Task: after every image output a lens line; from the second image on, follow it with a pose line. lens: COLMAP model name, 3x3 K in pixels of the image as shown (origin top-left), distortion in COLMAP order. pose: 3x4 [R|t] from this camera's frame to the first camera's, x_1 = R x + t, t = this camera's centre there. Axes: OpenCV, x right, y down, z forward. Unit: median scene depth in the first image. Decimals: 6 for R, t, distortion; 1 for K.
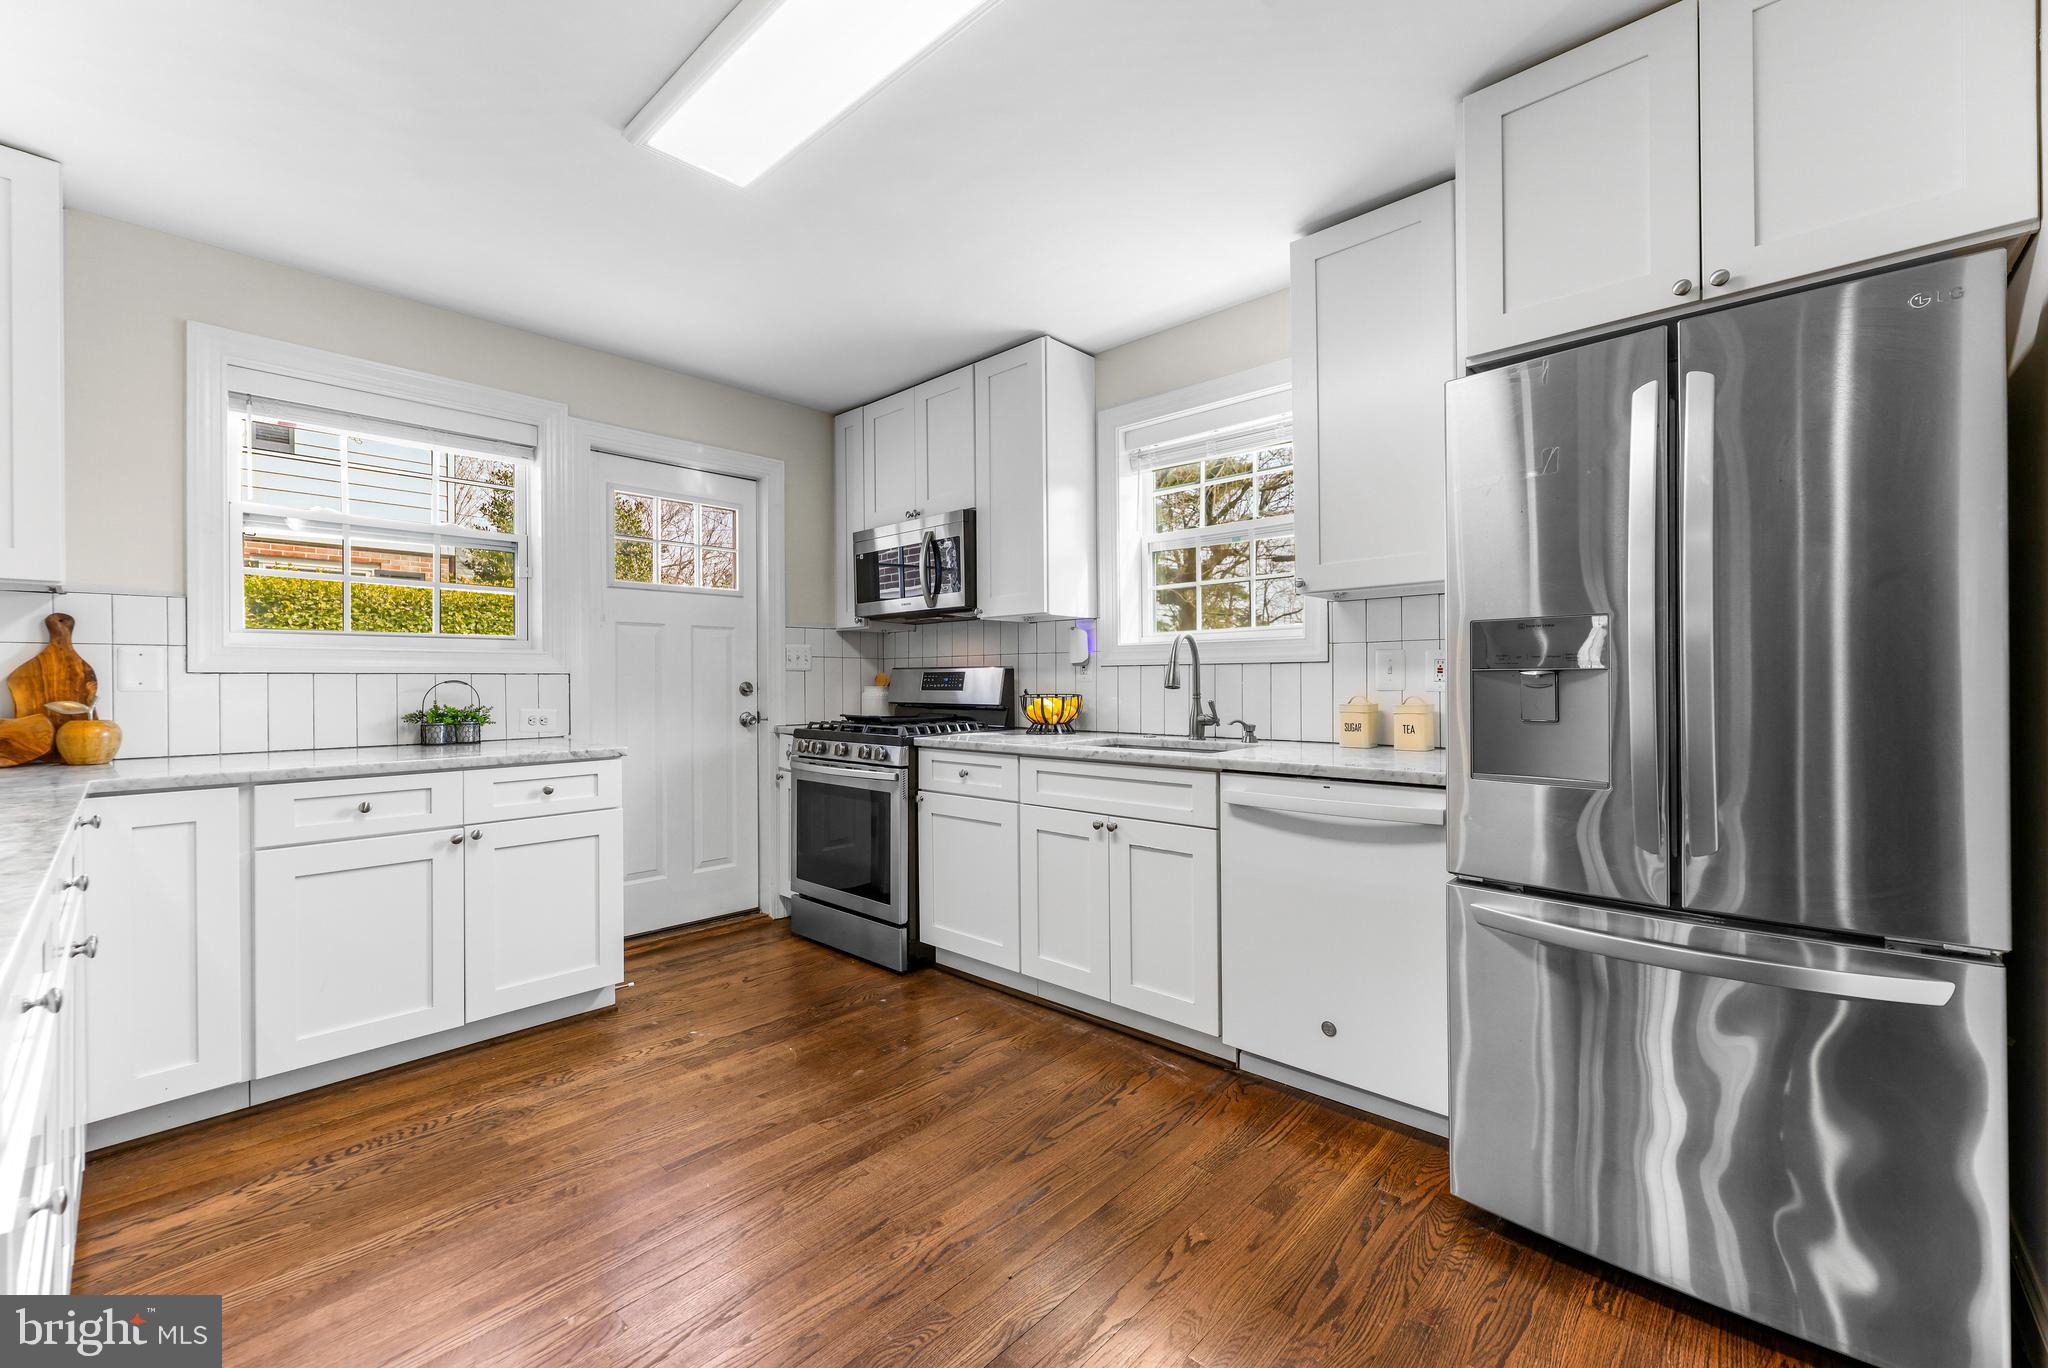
lens RADIAL K [[829.5, 0, 1013.9], [0, 829.5, 680.1], [0, 0, 1]] dist [0.001987, 0.000675]
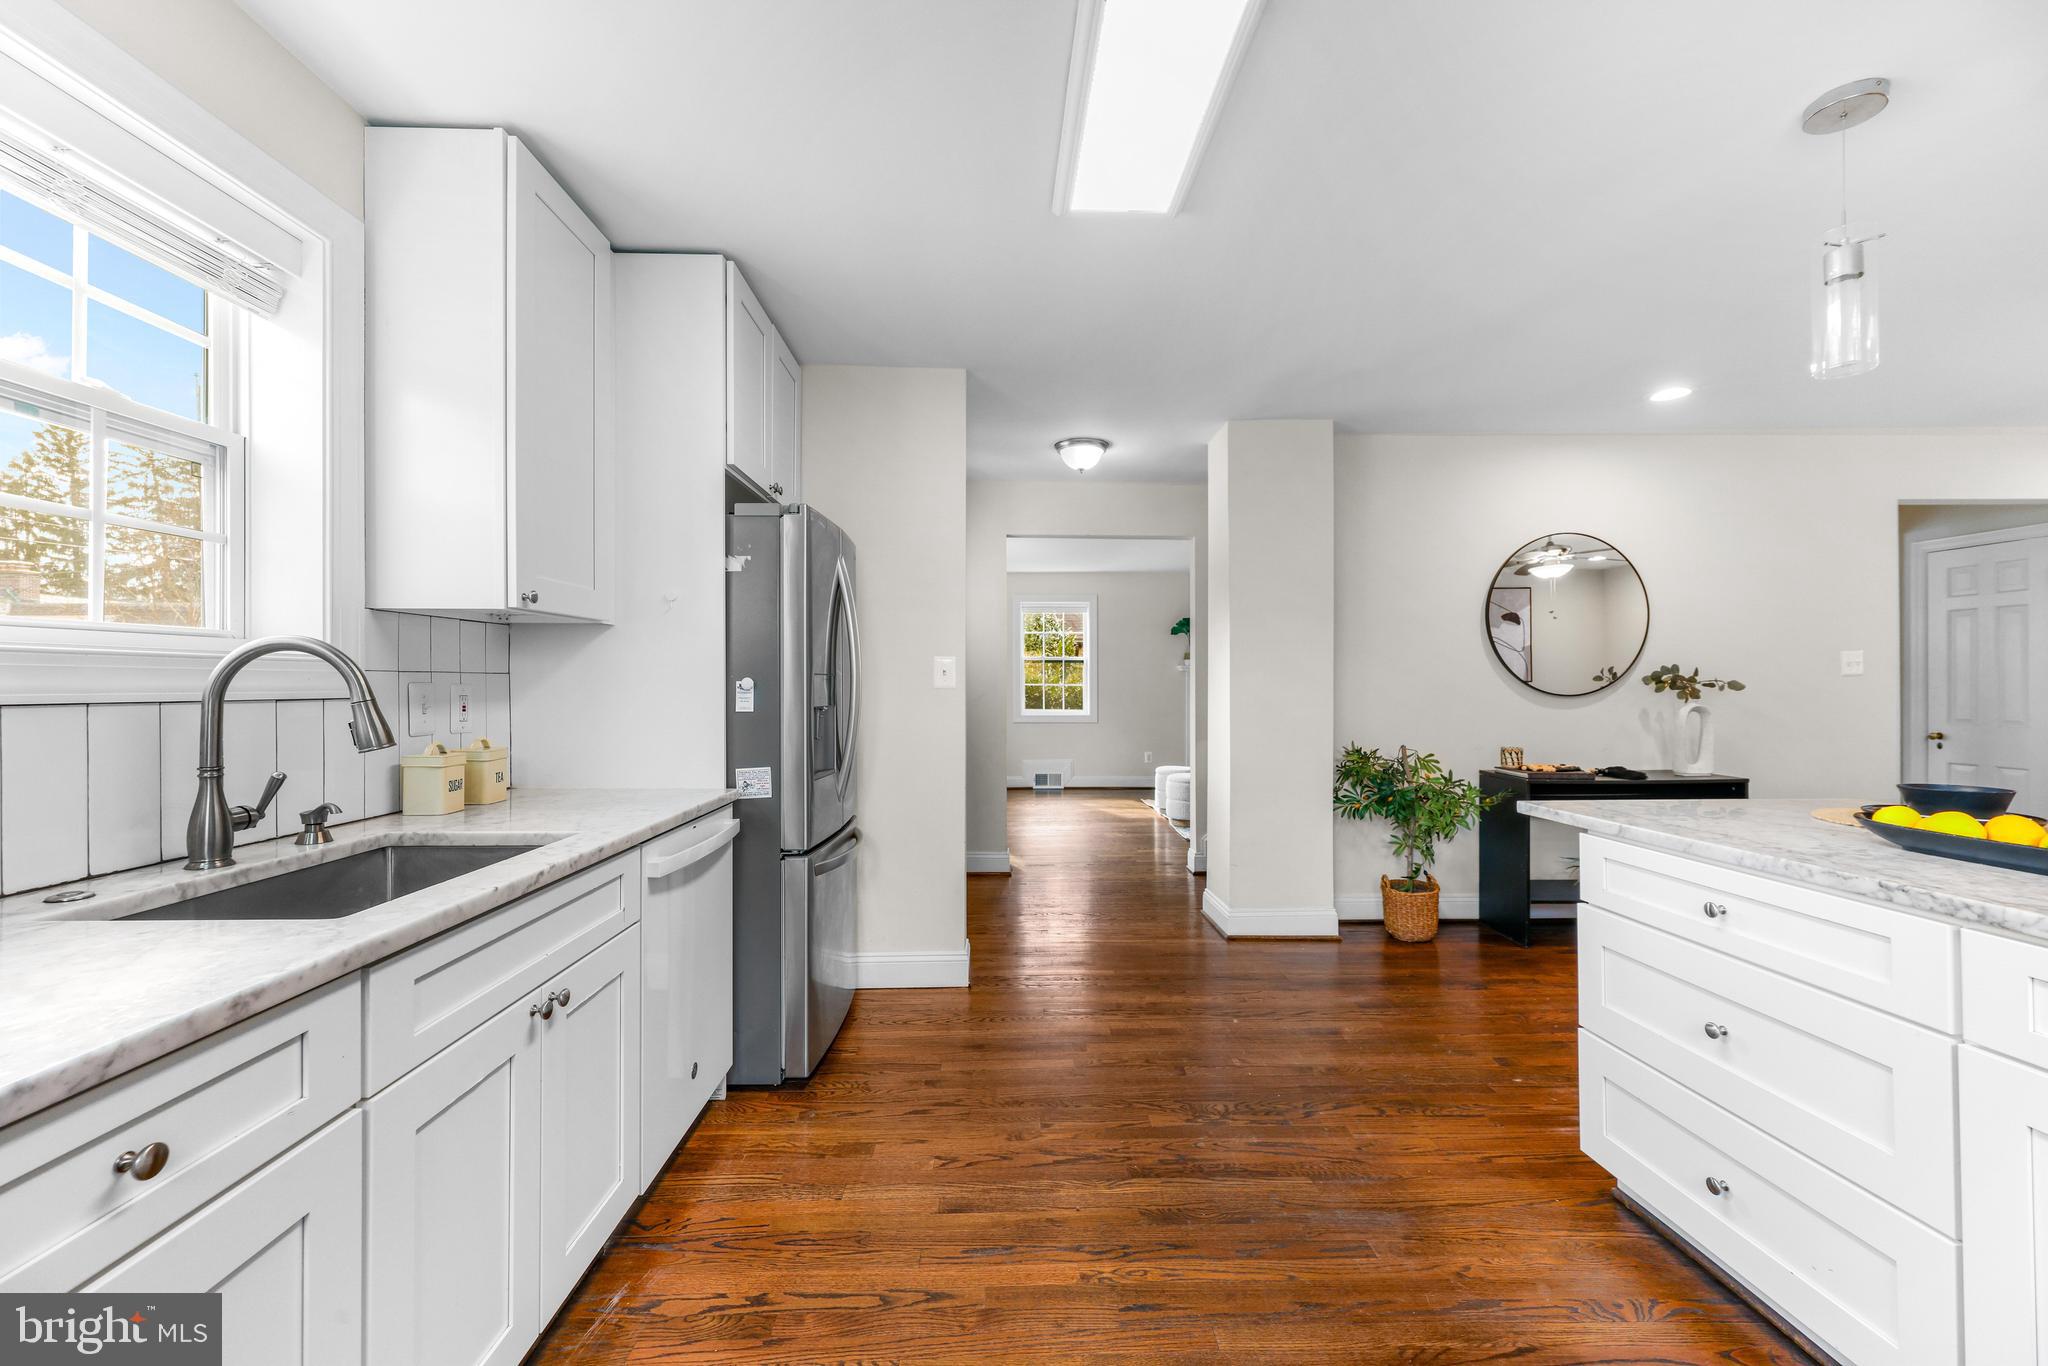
lens RADIAL K [[829.5, 0, 1031.3], [0, 829.5, 689.3], [0, 0, 1]] dist [0.001987, 0.000675]
pose [[-0.713446, 0.000245, 0.700710, -0.472118], [0.004505, 0.999981, 0.004238, -0.029417], [-0.700696, 0.006181, -0.713433, 1.117138]]
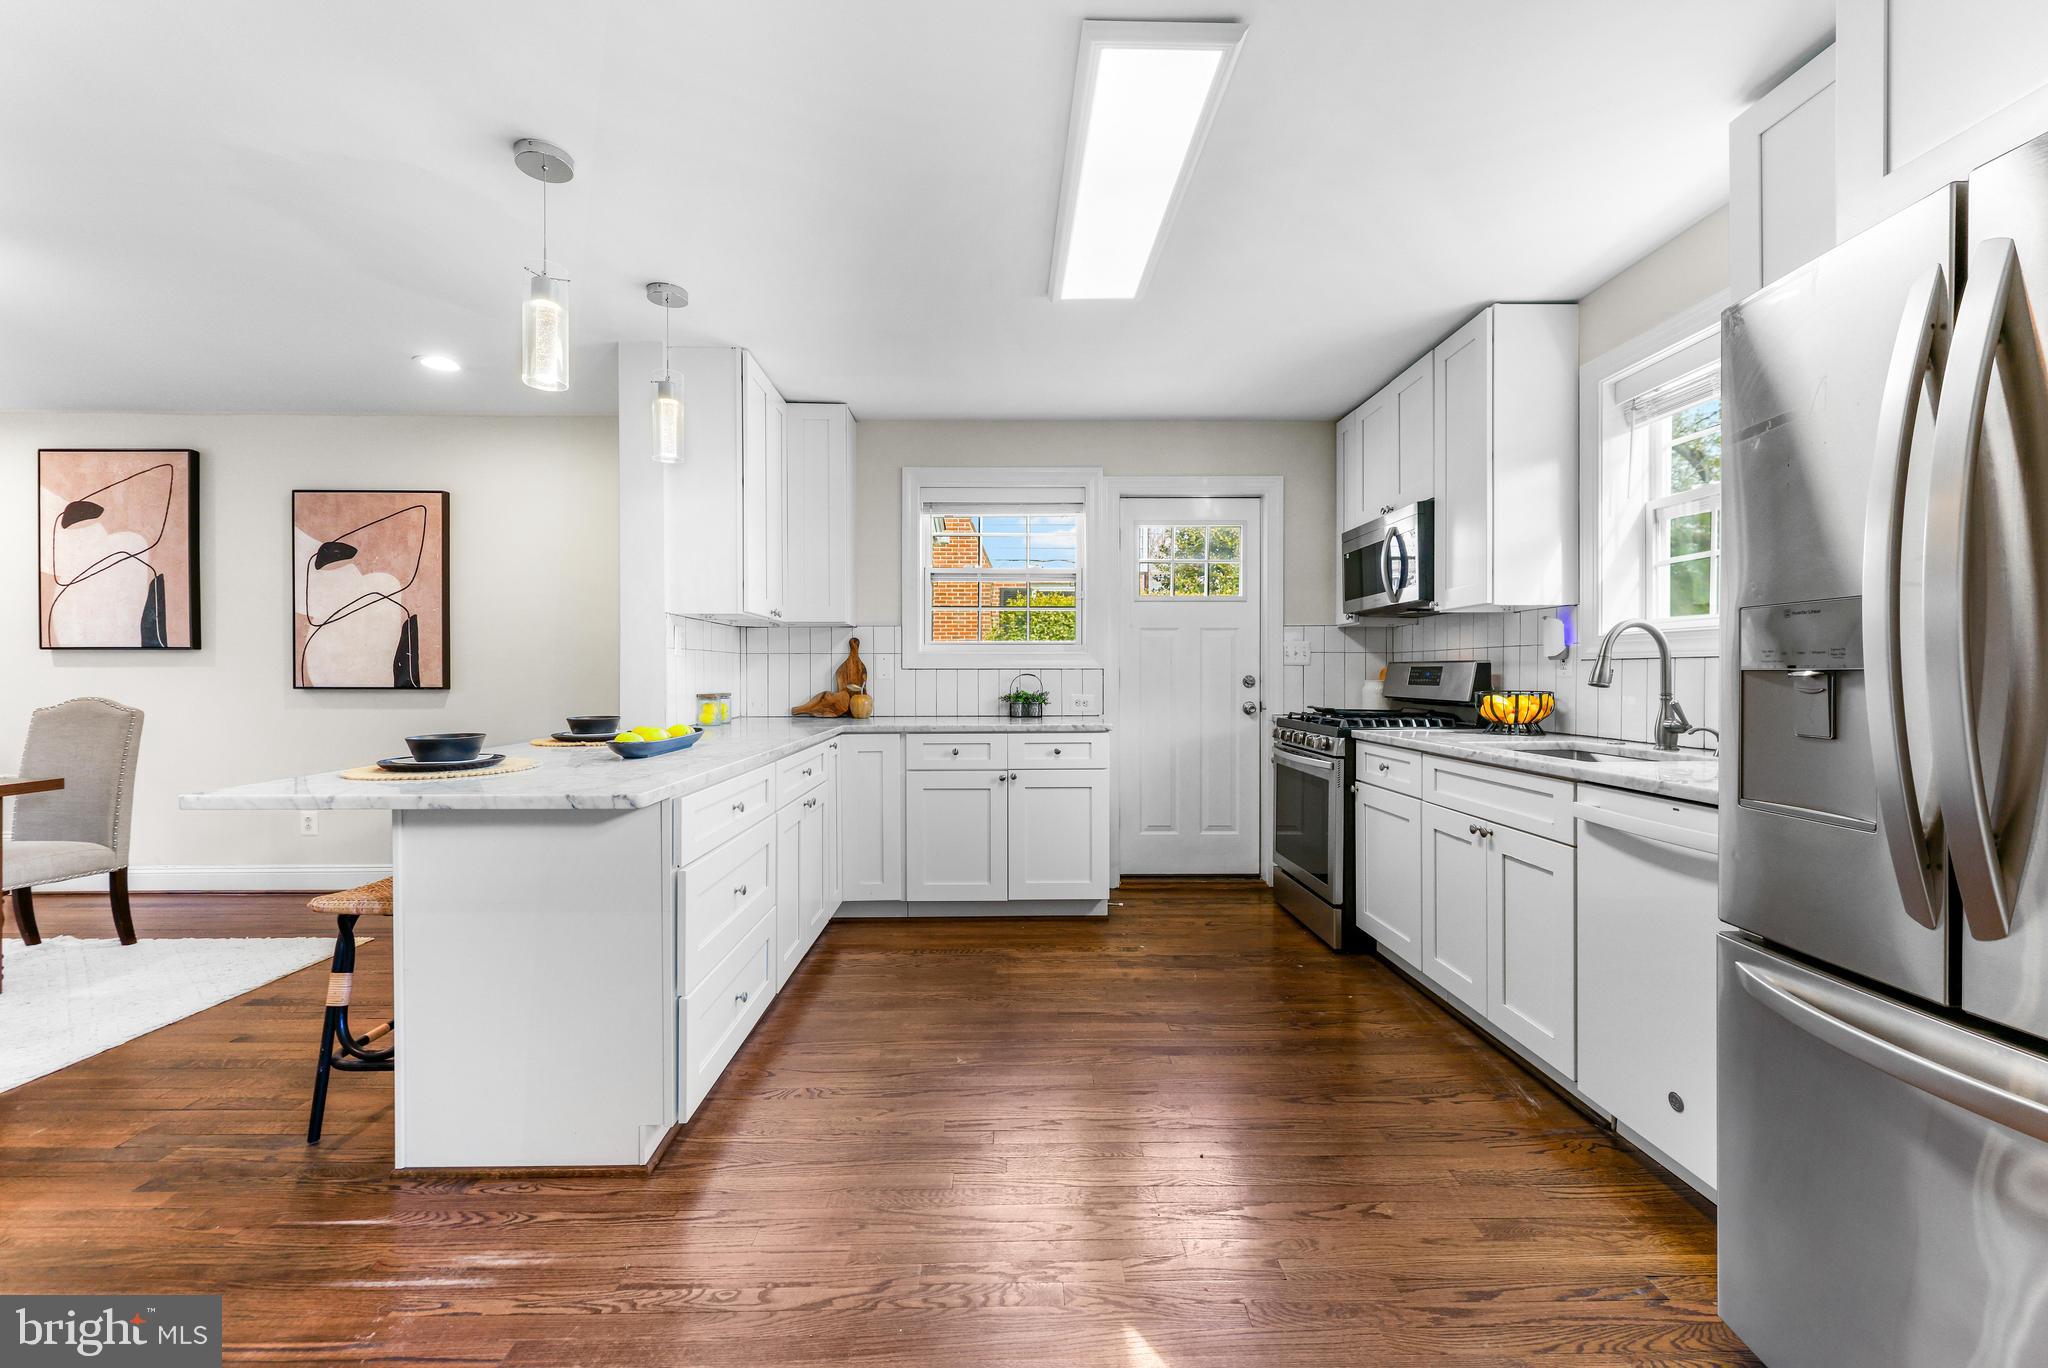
lens RADIAL K [[829.5, 0, 1021.1], [0, 829.5, 682.6], [0, 0, 1]] dist [0.001987, 0.000675]
pose [[0.693913, 0.012178, -0.719956, 0.406740], [-0.001838, 0.999884, 0.015141, -0.006767], [0.720056, -0.009183, 0.693855, -0.031643]]
